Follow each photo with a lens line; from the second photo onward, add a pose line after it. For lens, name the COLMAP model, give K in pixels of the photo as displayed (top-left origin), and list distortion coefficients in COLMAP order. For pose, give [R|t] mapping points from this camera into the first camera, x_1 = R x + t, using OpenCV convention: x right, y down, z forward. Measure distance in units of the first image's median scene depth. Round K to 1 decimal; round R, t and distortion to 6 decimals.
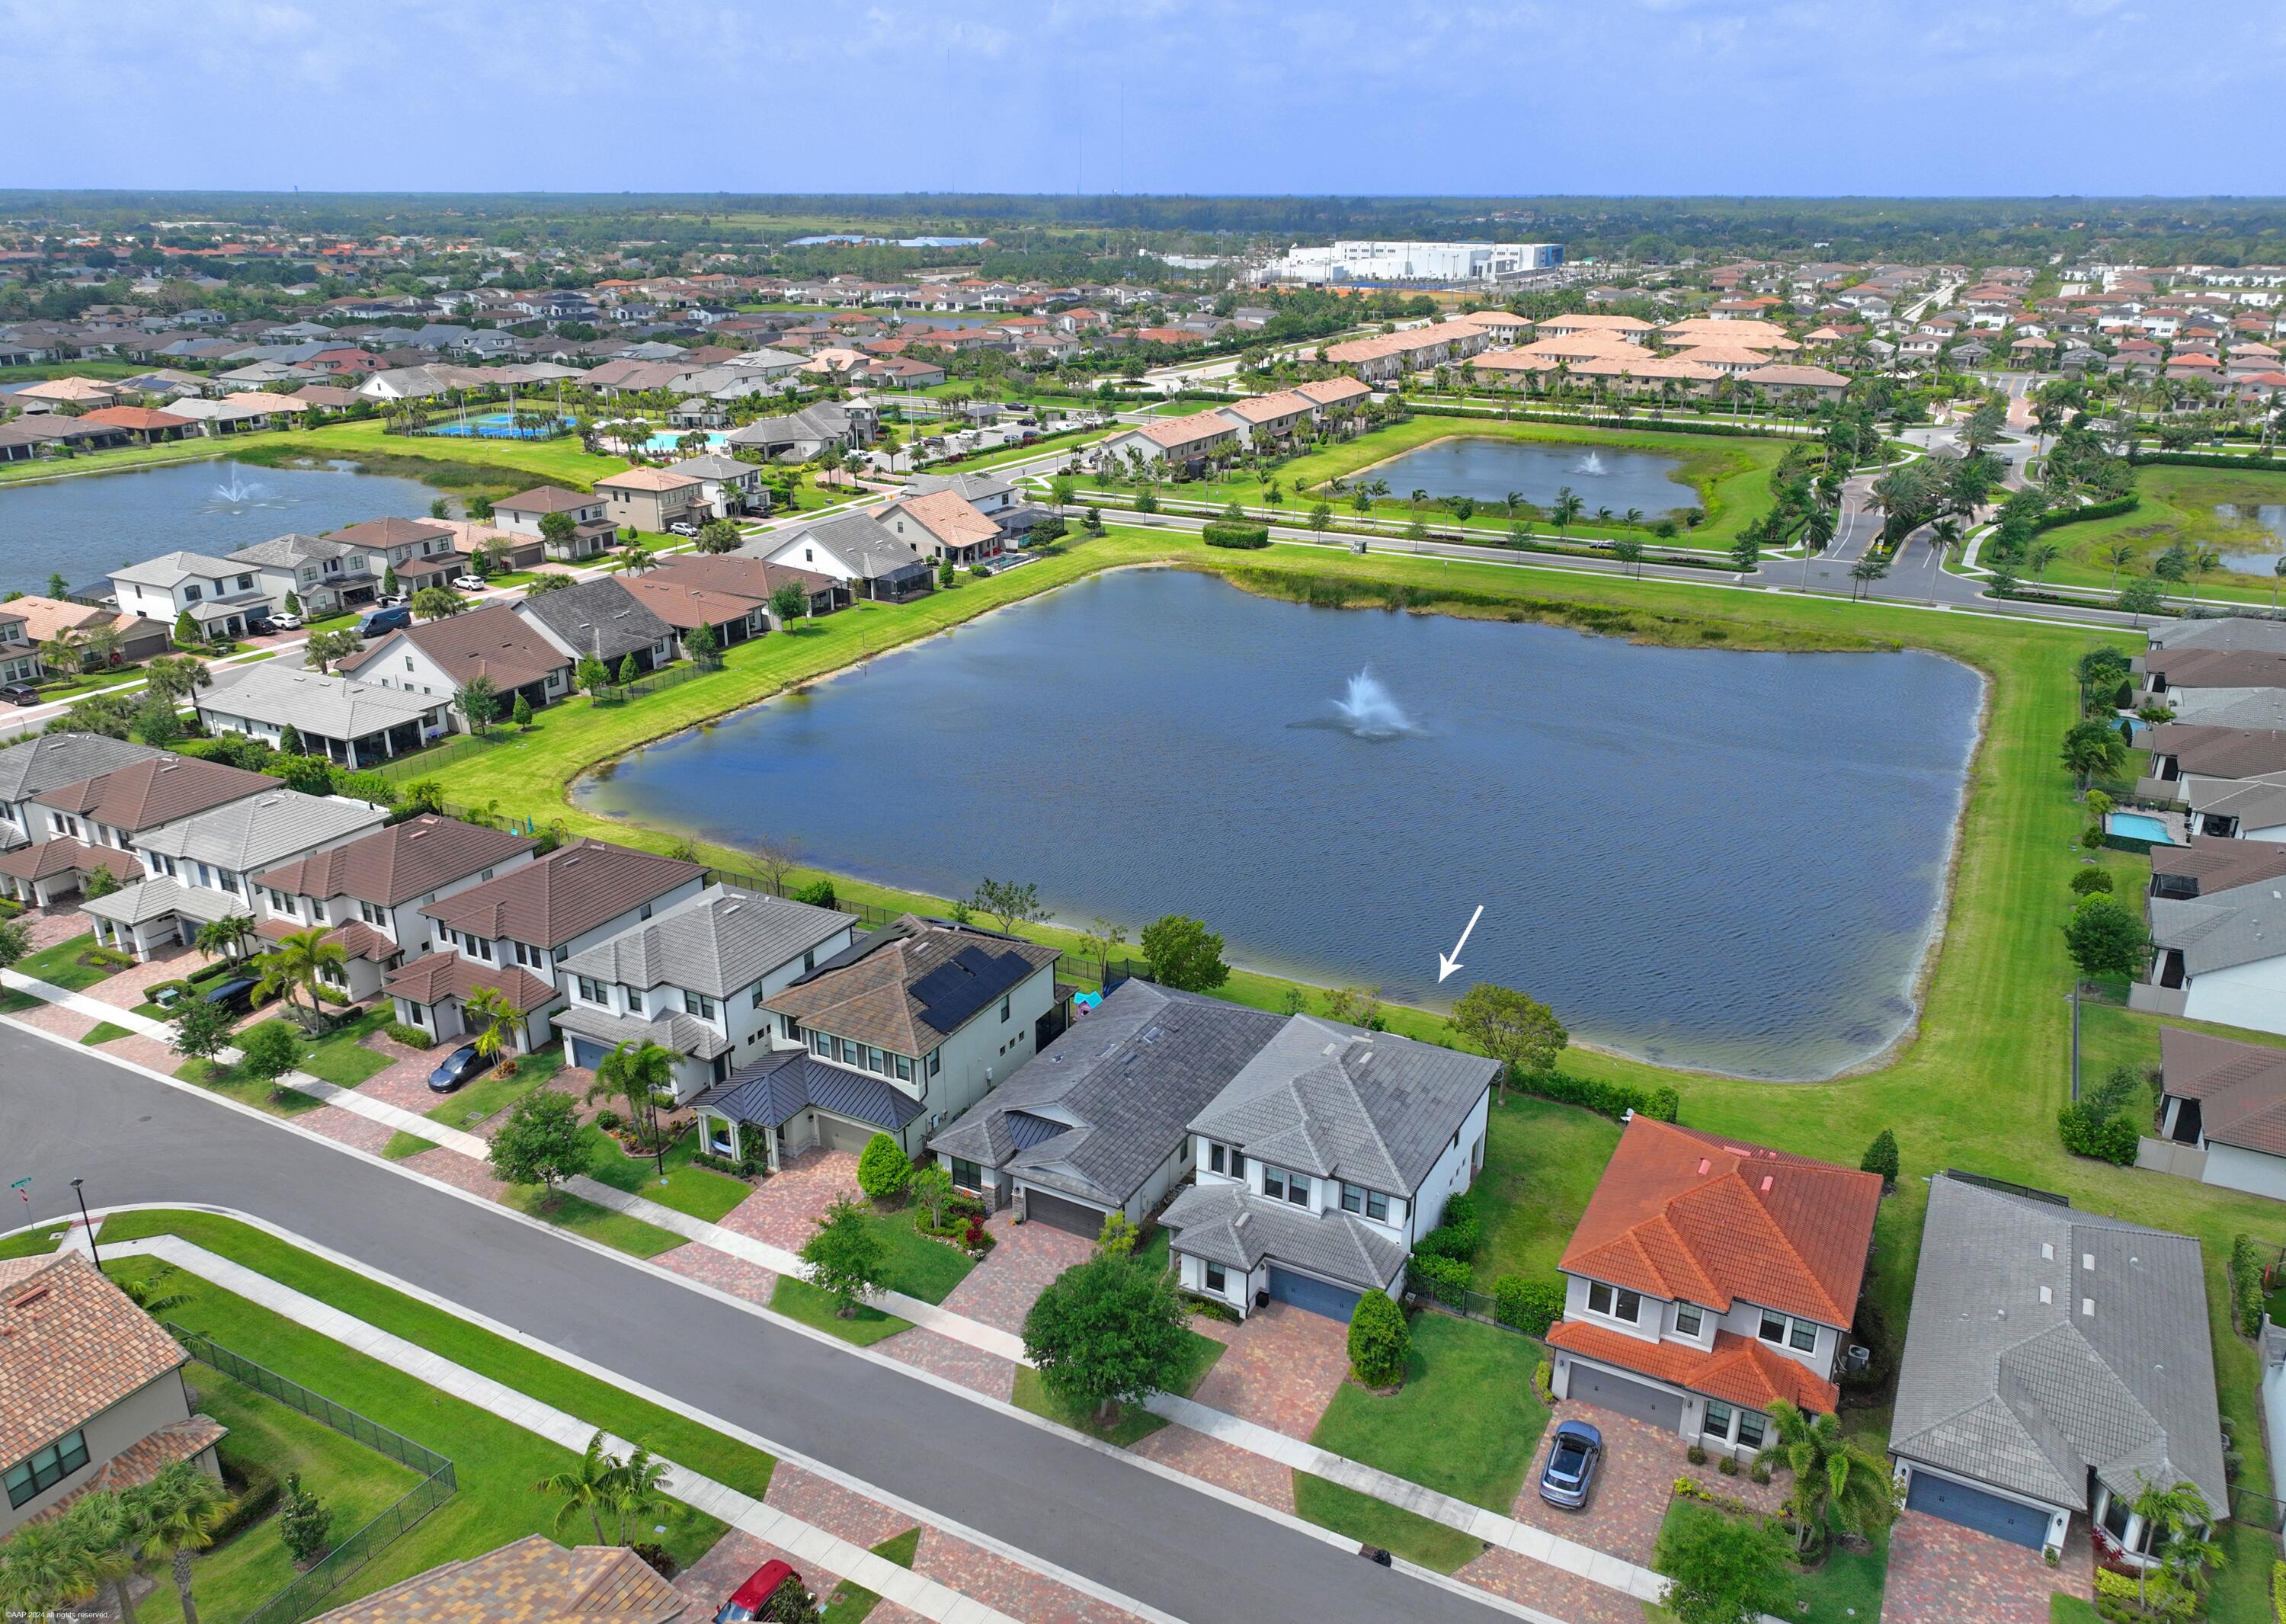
lens RADIAL K [[1647.6, 0, 1143.0], [0, 1647.6, 812.0], [0, 0, 1]] dist [0.011890, -0.001389]
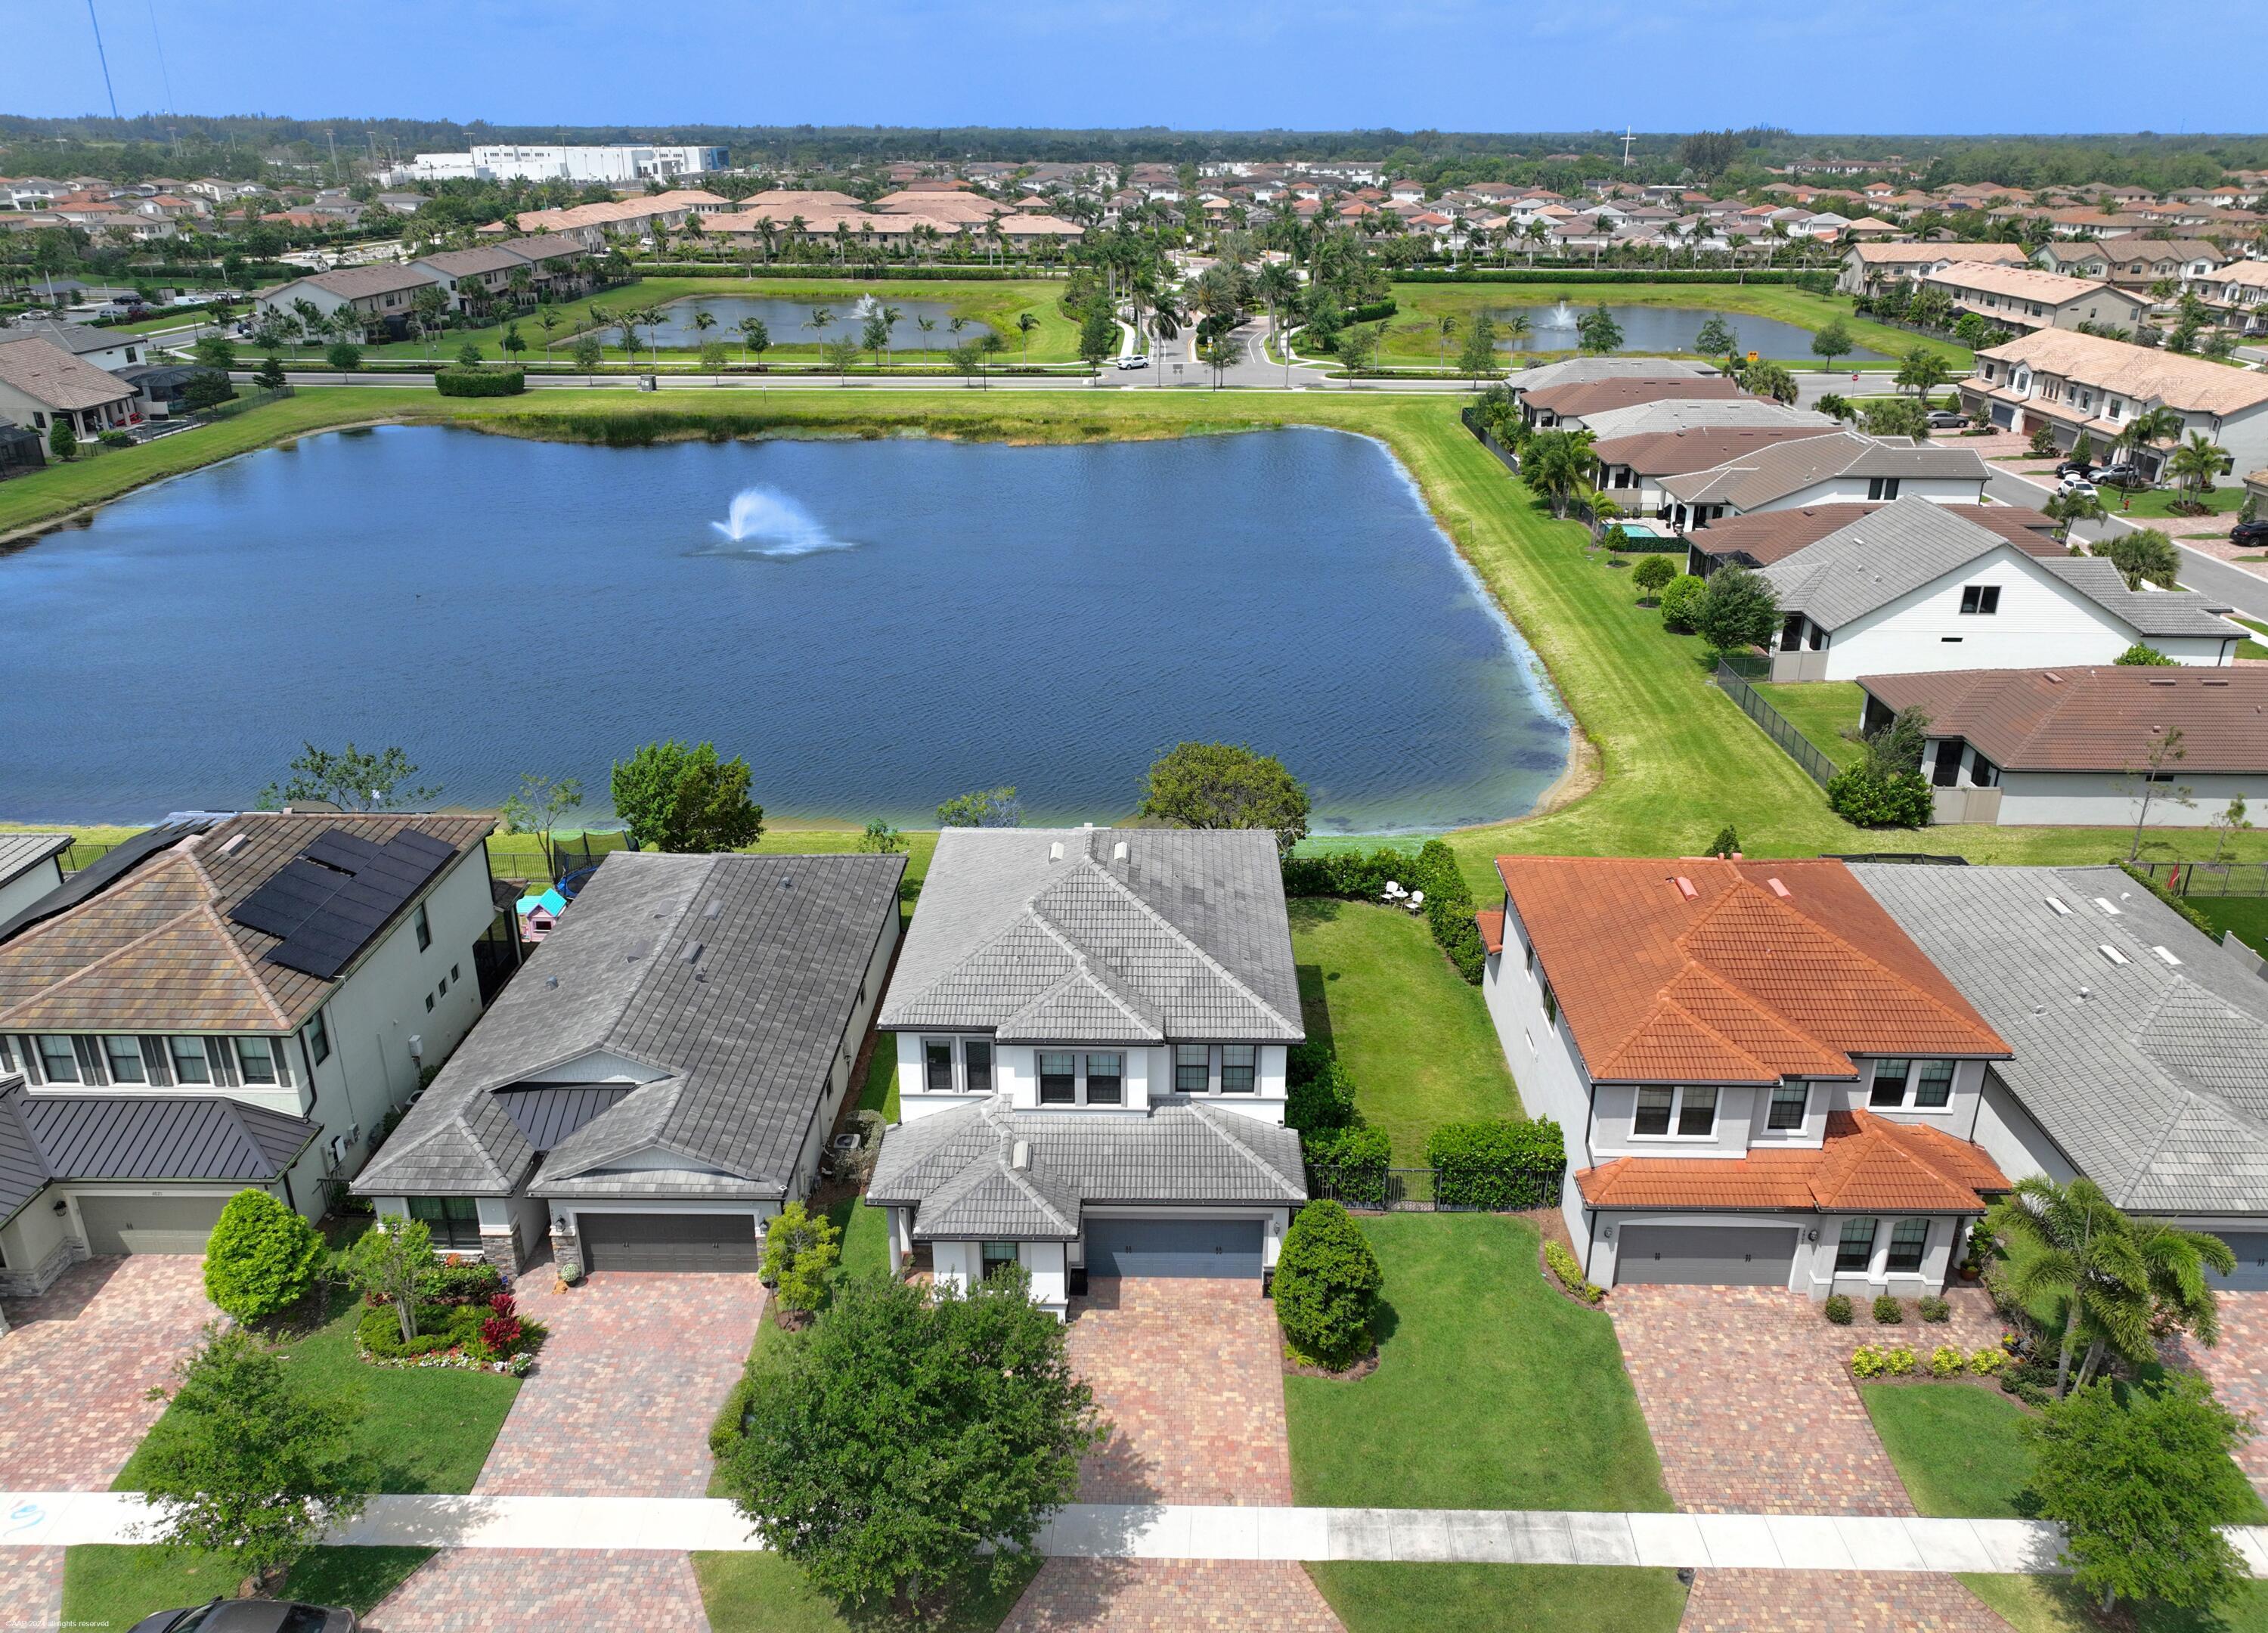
lens RADIAL K [[1669.4, 0, 1134.0], [0, 1669.4, 816.5], [0, 0, 1]] dist [-0.002727, 0.024534]
pose [[0.888187, -0.174634, 0.425003, -0.107715], [0.162768, 0.984561, 0.064398, 0.089122], [-0.429687, 0.011979, 0.902898, 0.403381]]
